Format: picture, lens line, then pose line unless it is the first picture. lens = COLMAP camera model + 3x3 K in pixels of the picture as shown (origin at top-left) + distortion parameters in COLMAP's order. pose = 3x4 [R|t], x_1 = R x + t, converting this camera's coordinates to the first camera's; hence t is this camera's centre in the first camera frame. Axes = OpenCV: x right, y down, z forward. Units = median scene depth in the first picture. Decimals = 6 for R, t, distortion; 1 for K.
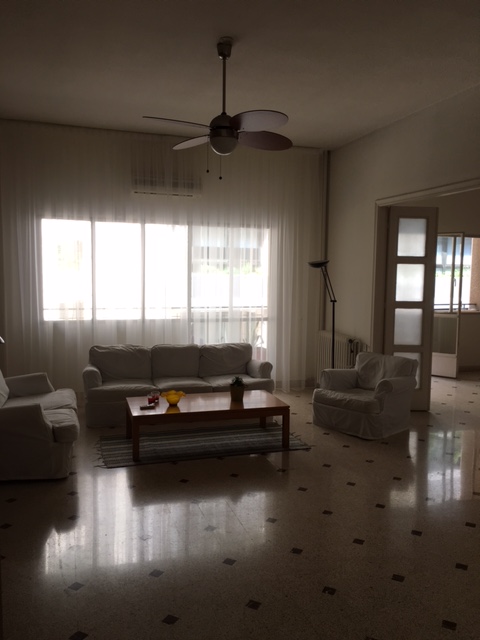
lens RADIAL K [[539.4, 0, 240.0], [0, 539.4, 320.0], [0, 0, 1]] dist [0.045632, -0.002131]
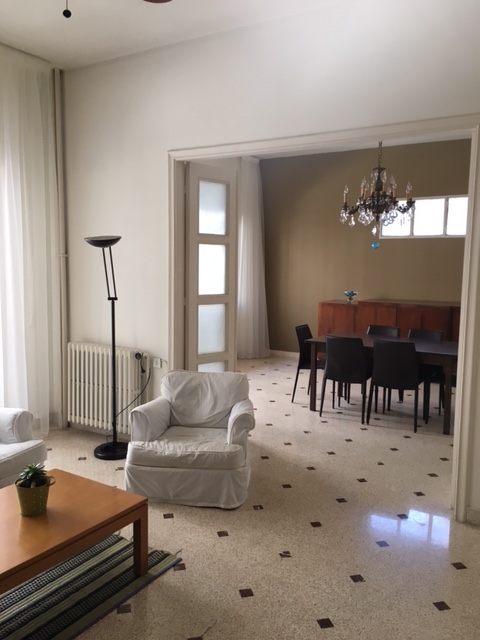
lens RADIAL K [[539.4, 0, 240.0], [0, 539.4, 320.0], [0, 0, 1]] dist [0.045632, -0.002131]
pose [[0.762999, -0.072407, 0.642331, -0.140961], [0.054245, 0.997374, 0.047995, -0.033917], [-0.644119, -0.001777, 0.764923, 0.412625]]
